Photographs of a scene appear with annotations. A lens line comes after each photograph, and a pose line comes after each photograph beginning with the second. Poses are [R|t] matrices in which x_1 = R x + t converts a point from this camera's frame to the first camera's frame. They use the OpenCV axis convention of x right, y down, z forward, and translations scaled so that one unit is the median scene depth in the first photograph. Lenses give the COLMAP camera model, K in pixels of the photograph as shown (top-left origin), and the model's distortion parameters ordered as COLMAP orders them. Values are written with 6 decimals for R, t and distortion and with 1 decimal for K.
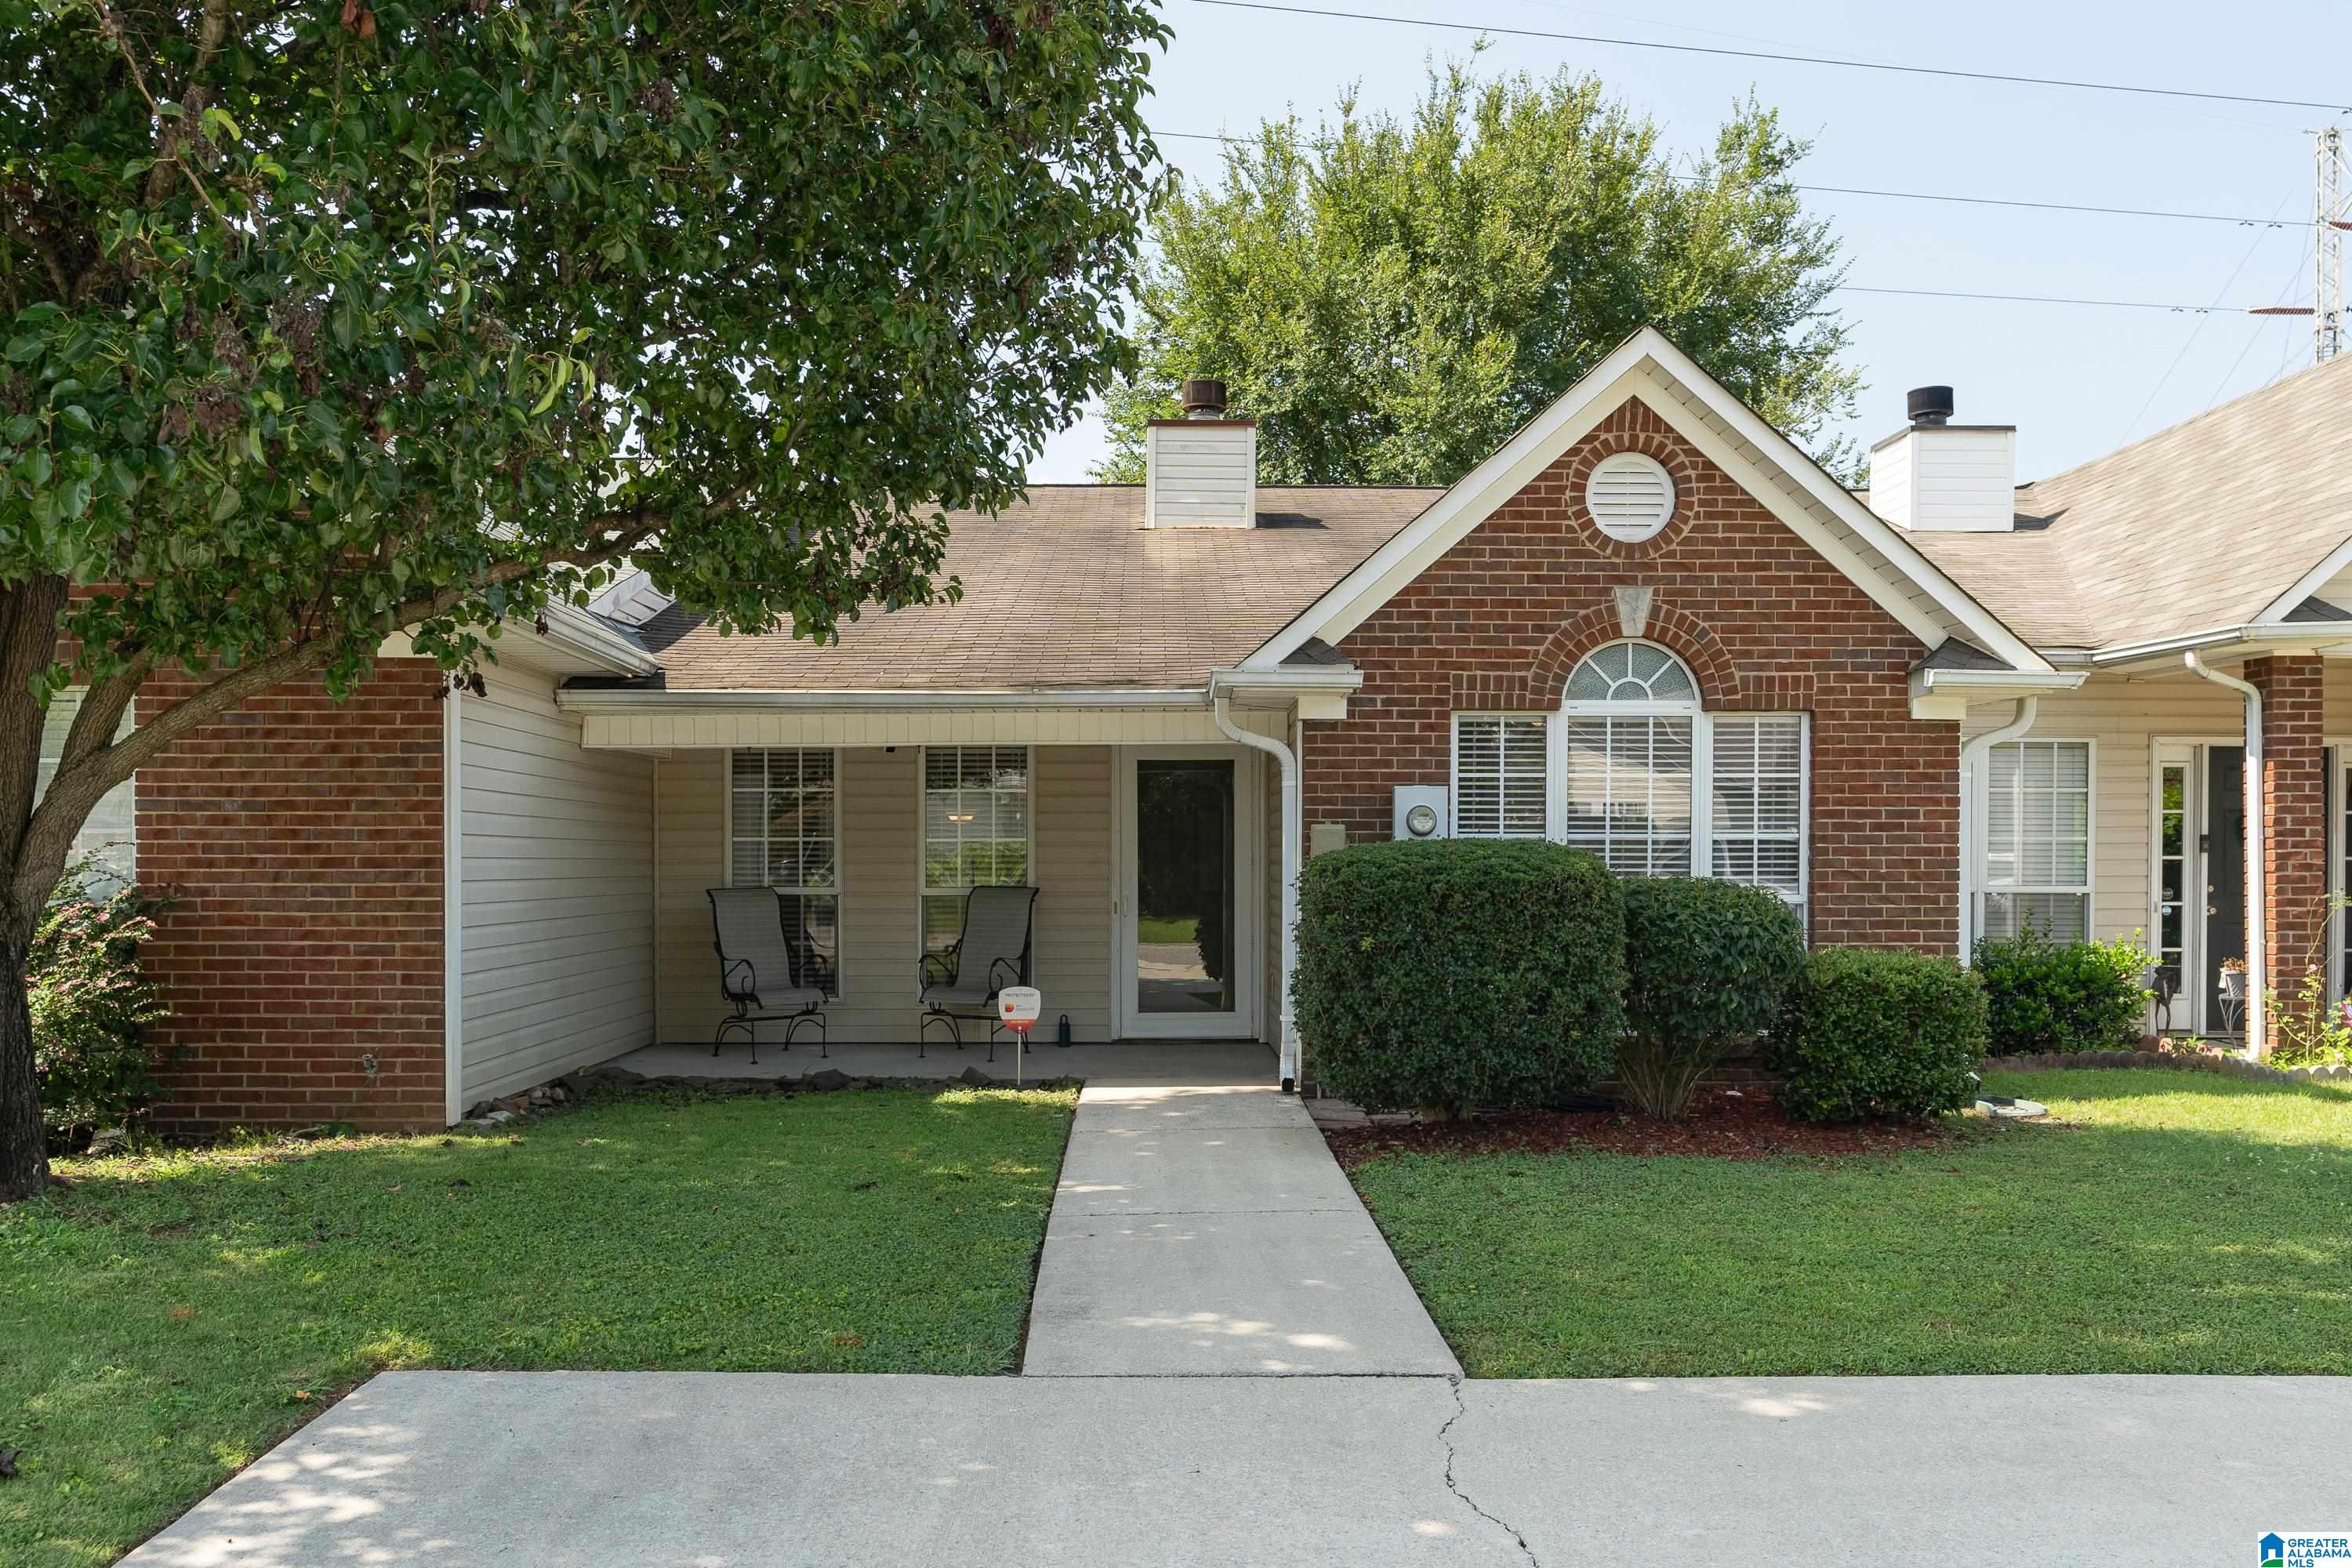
lens RADIAL K [[1872.0, 0, 1176.5], [0, 1872.0, 867.0], [0, 0, 1]] dist [0.003110, -0.000984]
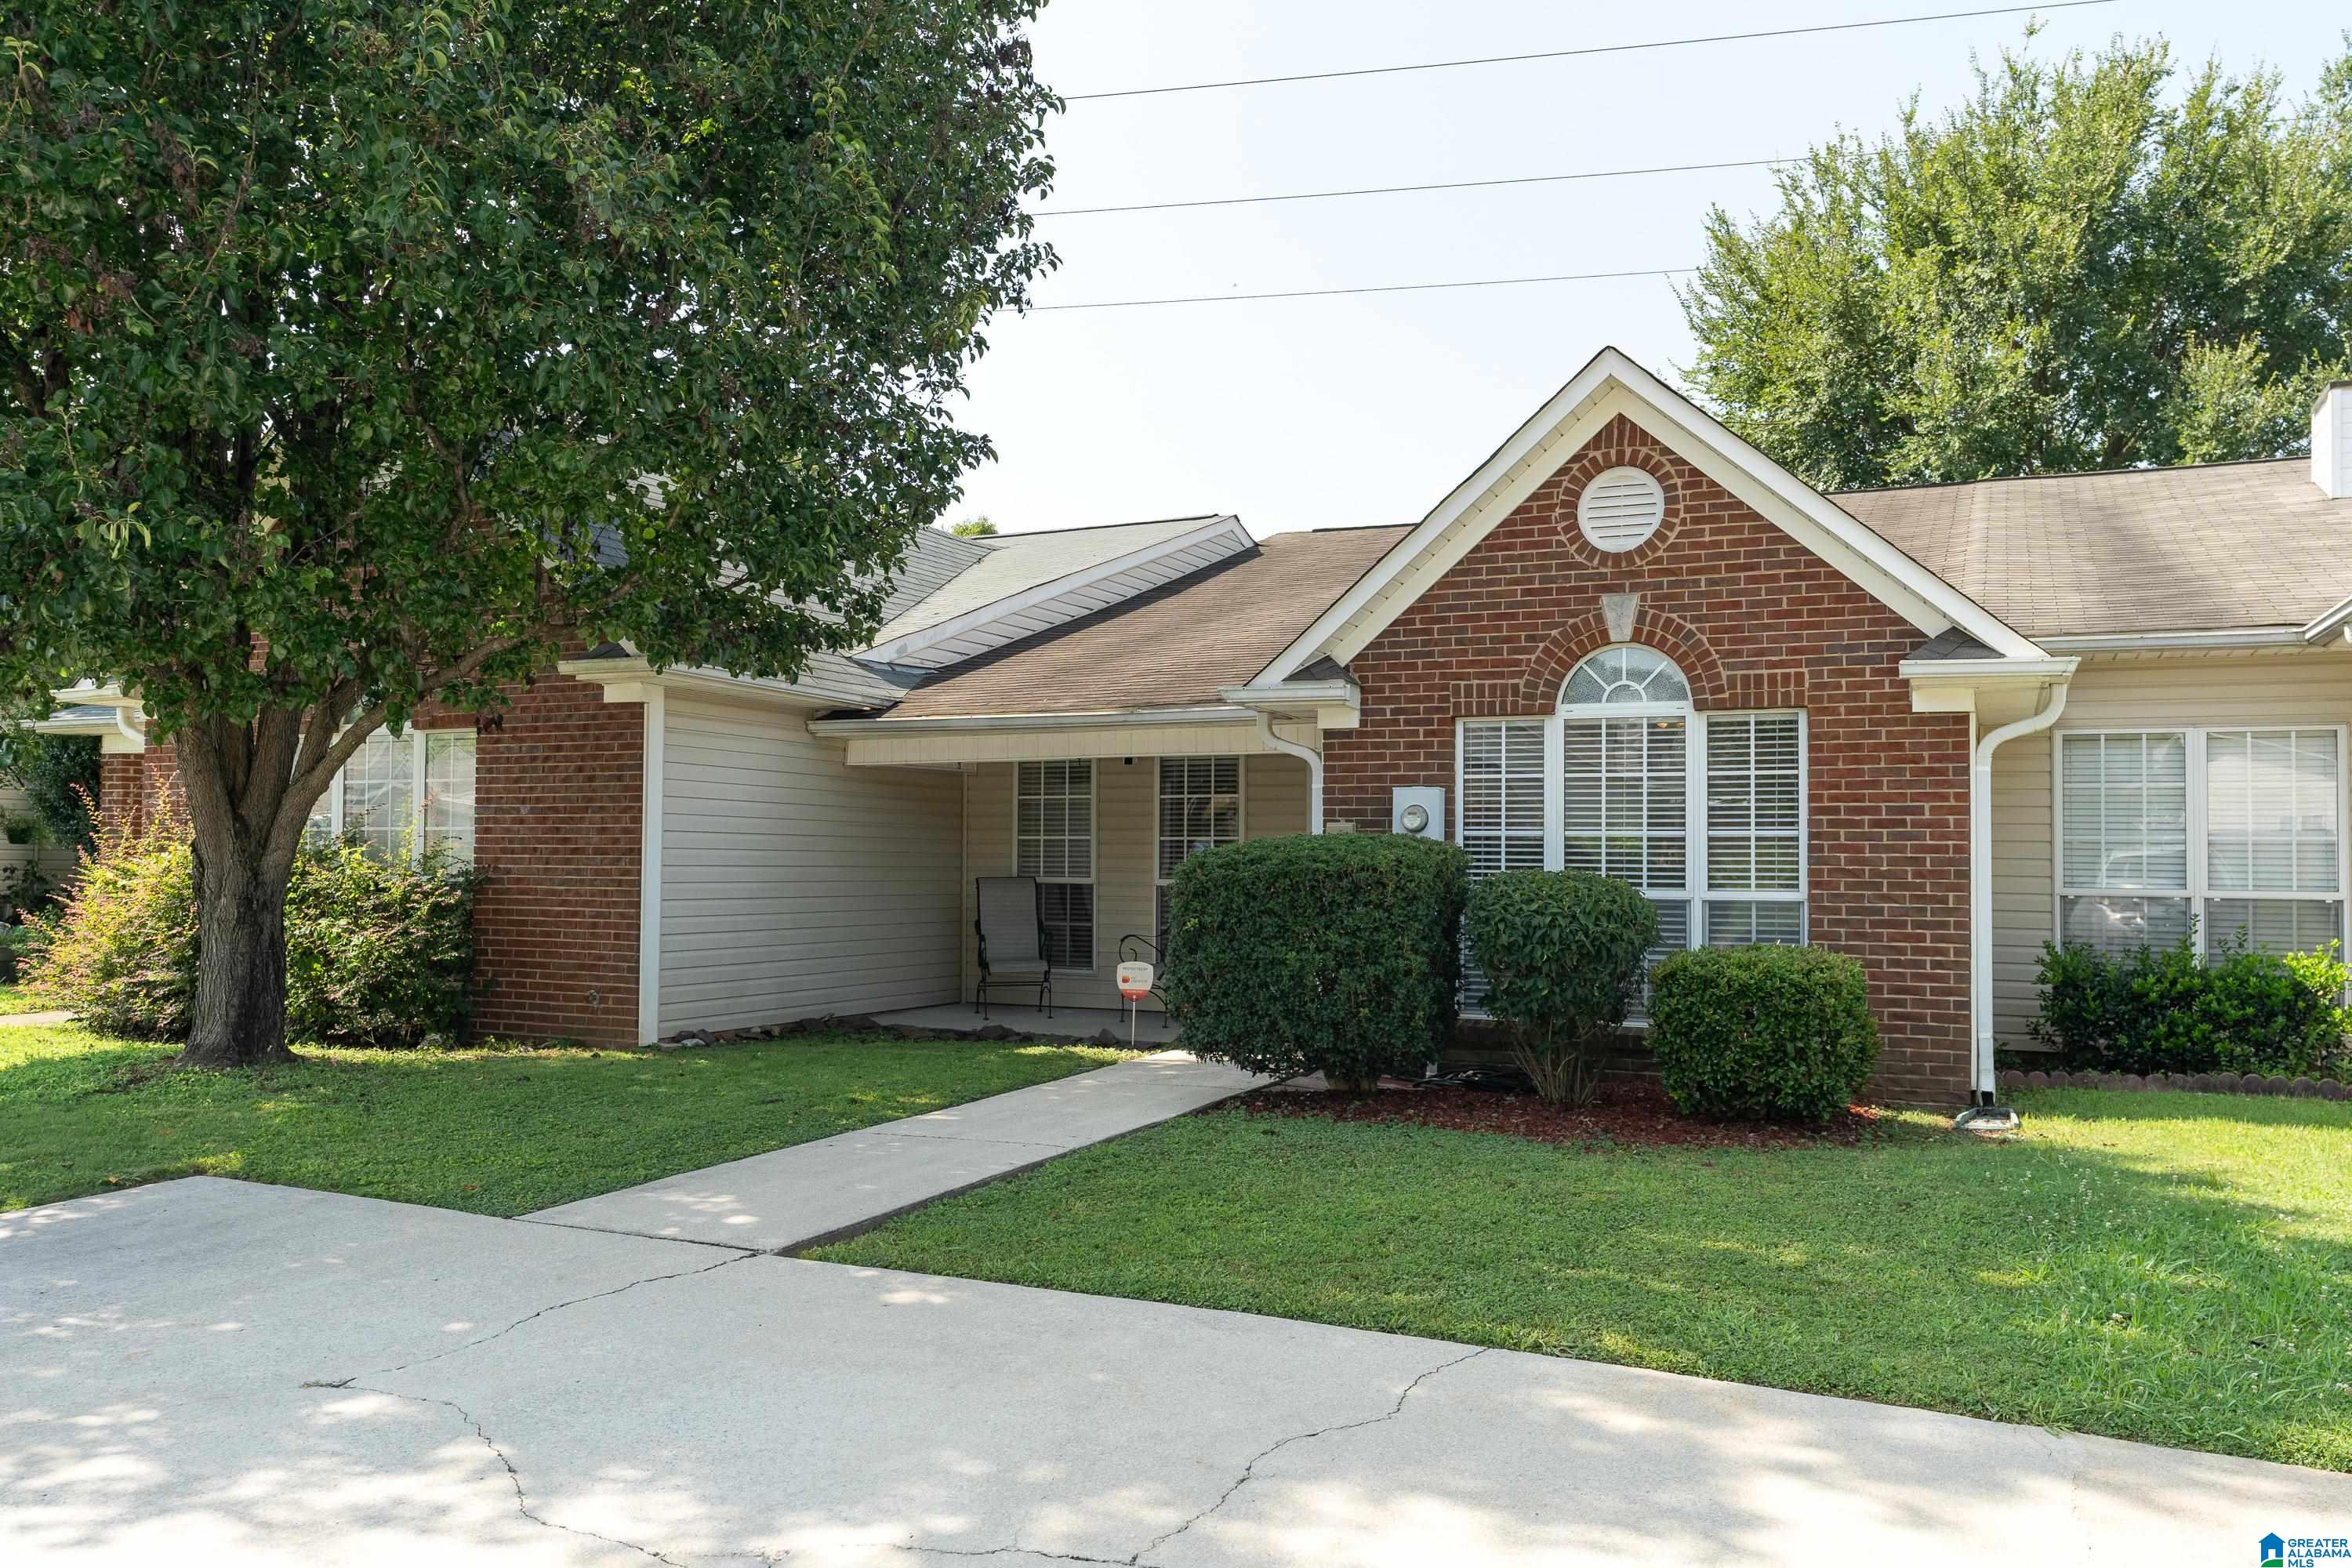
lens RADIAL K [[1734.3, 0, 1175.8], [0, 1734.3, 782.7], [0, 0, 1]] dist [0.000510, 0.014103]
pose [[0.900285, -0.012959, -0.435109, 0.440029], [-0.009690, 0.998713, -0.049794, 0.005925], [0.435194, 0.049045, 0.899000, 0.027486]]
